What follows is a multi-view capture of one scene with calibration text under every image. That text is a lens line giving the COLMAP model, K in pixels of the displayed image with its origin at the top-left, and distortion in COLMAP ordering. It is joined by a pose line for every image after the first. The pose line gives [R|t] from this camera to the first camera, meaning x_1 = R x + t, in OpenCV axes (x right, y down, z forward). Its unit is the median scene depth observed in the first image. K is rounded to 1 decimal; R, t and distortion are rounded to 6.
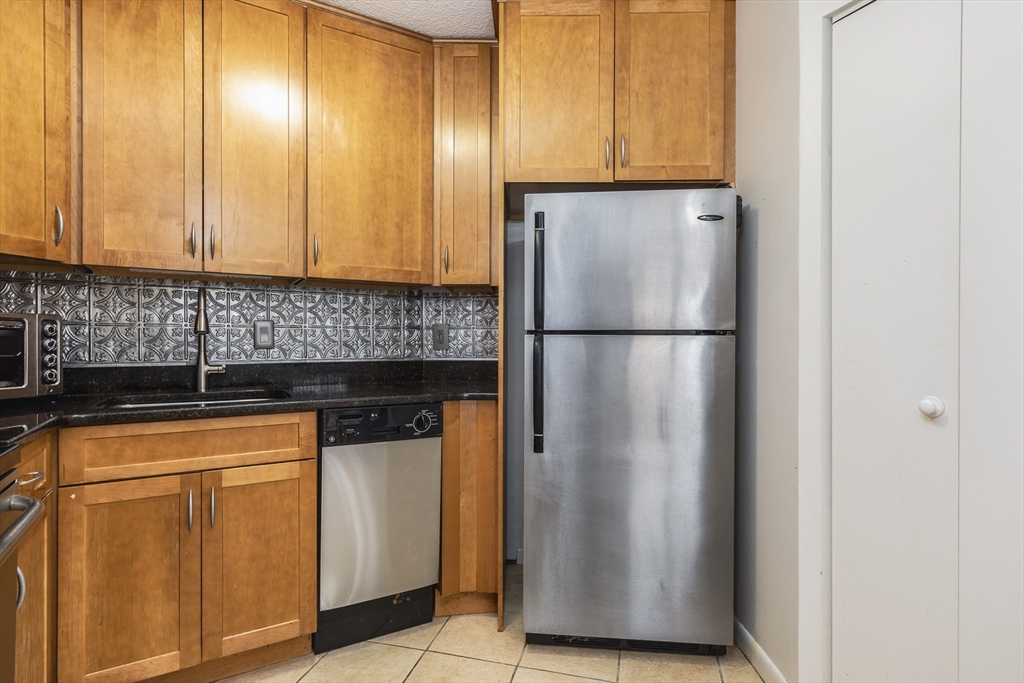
lens RADIAL K [[535.6, 0, 514.2], [0, 535.6, 340.0], [0, 0, 1]] dist [0.011831, 0.000224]
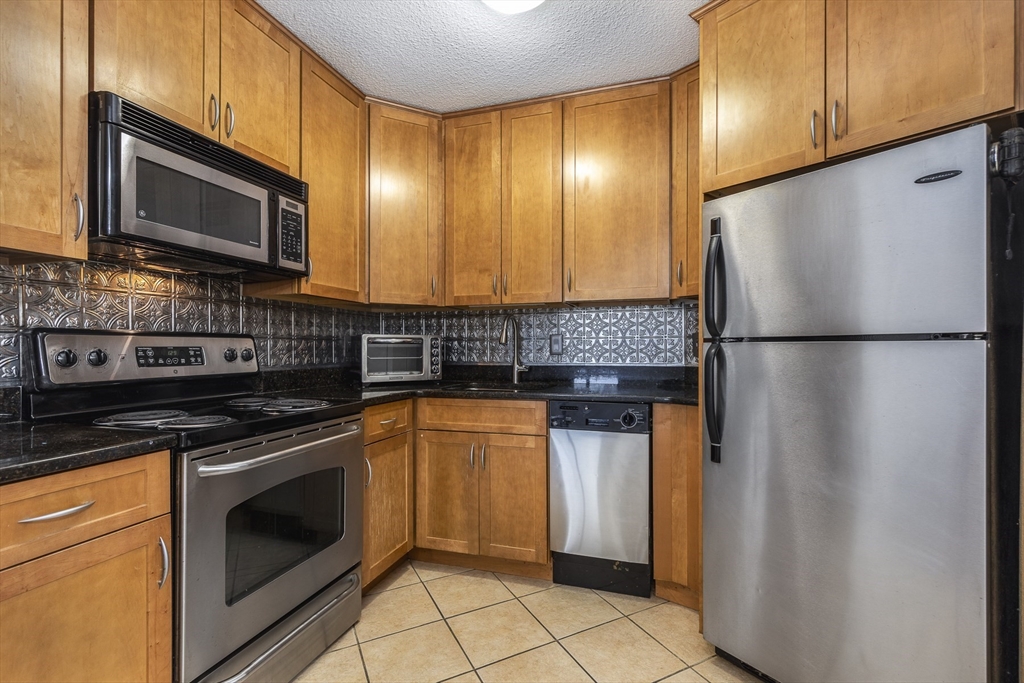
lens RADIAL K [[467.5, 0, 514.6], [0, 467.5, 345.6], [0, 0, 1]] dist [0.012007, -0.002384]
pose [[0.661728, -0.008541, -0.749695, 0.422129], [0.004772, 0.999963, -0.007180, 0.000529], [0.749729, 0.001174, 0.661744, 0.143644]]
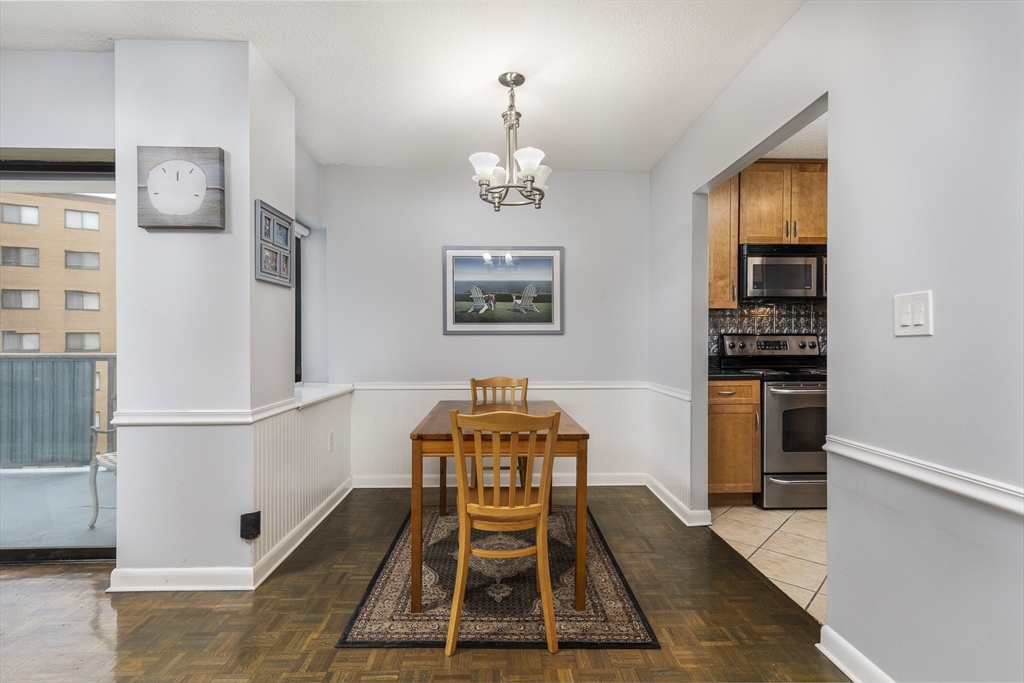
lens RADIAL K [[493.9, 0, 521.3], [0, 493.9, 342.8], [0, 0, 1]] dist [0.006734, -0.001624]
pose [[-0.458888, -0.001617, -0.888493, 1.503563], [-0.001403, 0.999998, -0.001095, 0.005111], [0.888493, 0.000744, -0.458889, 0.258371]]
